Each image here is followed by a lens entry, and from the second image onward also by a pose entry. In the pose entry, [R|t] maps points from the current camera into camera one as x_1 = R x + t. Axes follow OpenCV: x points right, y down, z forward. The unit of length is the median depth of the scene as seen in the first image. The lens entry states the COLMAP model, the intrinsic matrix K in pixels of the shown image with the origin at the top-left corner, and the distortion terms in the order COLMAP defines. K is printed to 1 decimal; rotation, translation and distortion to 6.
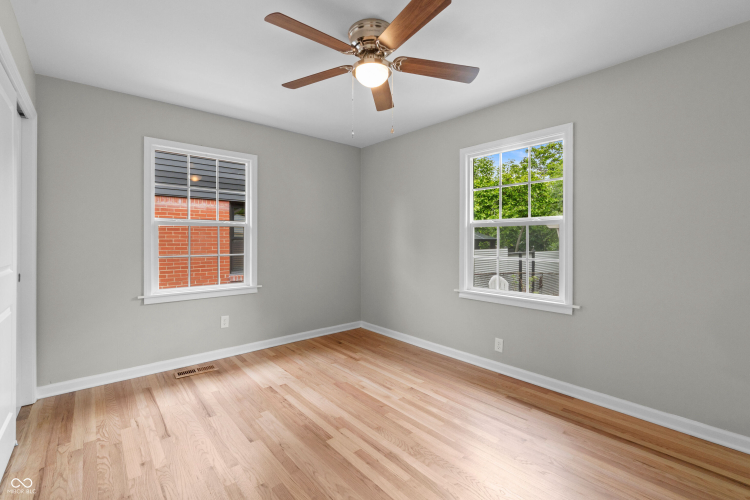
lens RADIAL K [[331.0, 0, 375.0], [0, 331.0, 250.0], [0, 0, 1]] dist [-0.000646, -0.000093]
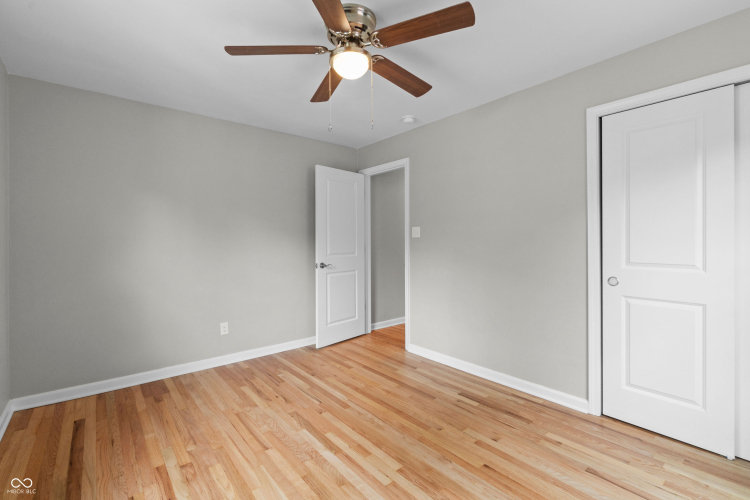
lens RADIAL K [[331.0, 0, 375.0], [0, 331.0, 250.0], [0, 0, 1]] dist [-0.000646, -0.000093]
pose [[-0.999688, 0.002169, 0.024898, -0.101447], [0.002744, 0.999730, 0.023062, -0.033106], [-0.024841, 0.023123, -0.999424, 2.010891]]
